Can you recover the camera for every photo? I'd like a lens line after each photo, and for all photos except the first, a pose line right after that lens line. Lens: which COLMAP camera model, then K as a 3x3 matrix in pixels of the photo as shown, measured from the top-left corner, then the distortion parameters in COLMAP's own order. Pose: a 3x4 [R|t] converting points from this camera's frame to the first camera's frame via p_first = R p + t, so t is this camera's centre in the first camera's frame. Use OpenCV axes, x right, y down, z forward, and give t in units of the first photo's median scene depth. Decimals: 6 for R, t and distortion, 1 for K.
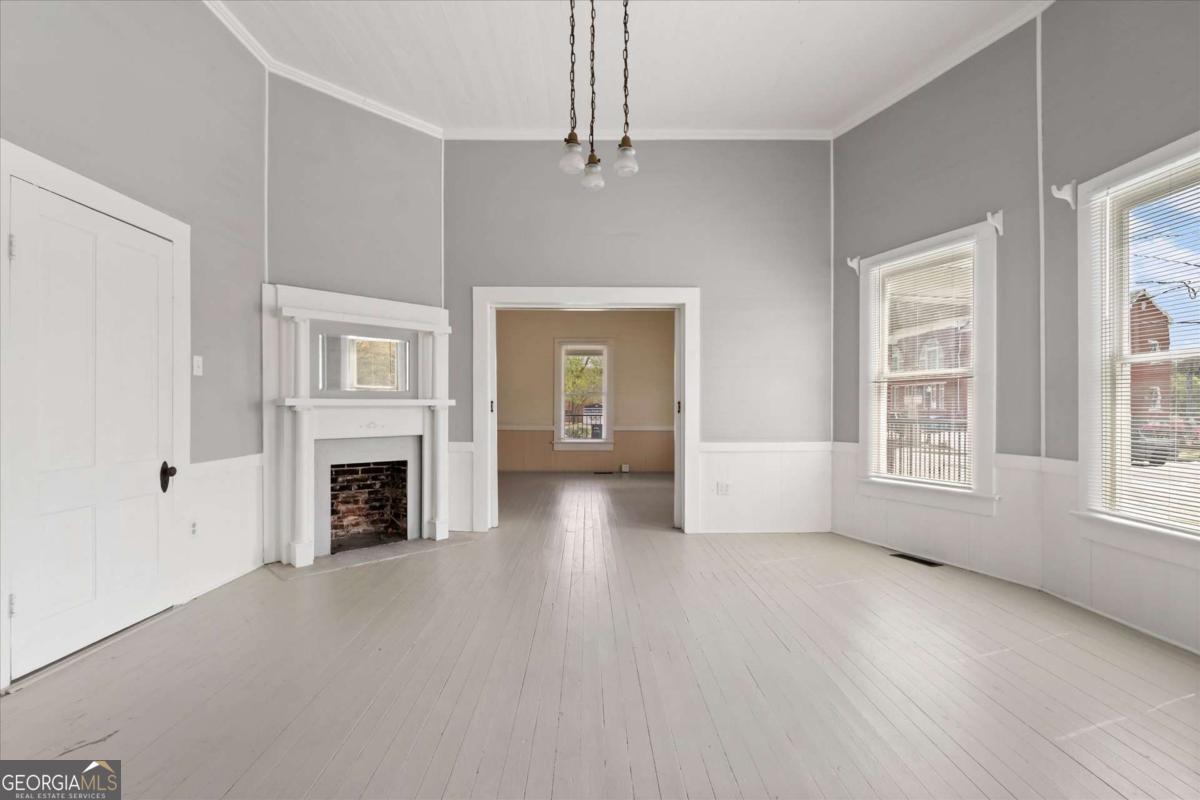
lens RADIAL K [[525.6, 0, 589.0], [0, 525.6, 402.9], [0, 0, 1]] dist [-0.004463, -0.000038]
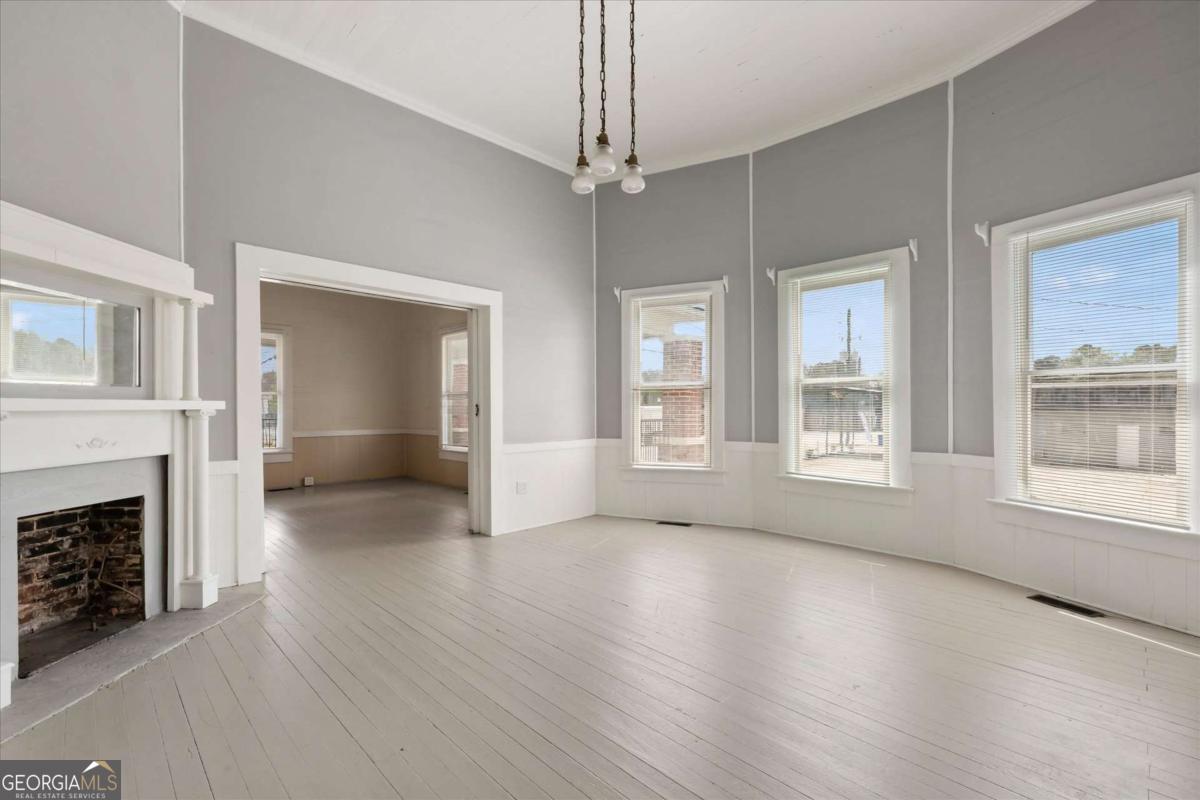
lens RADIAL K [[525.6, 0, 589.4], [0, 525.6, 408.2], [0, 0, 1]] dist [-0.004463, -0.000038]
pose [[0.715177, -0.001809, 0.698941, -0.396022], [-0.005043, 0.999957, 0.007749, -0.004195], [-0.698926, -0.009067, 0.715137, 0.165474]]
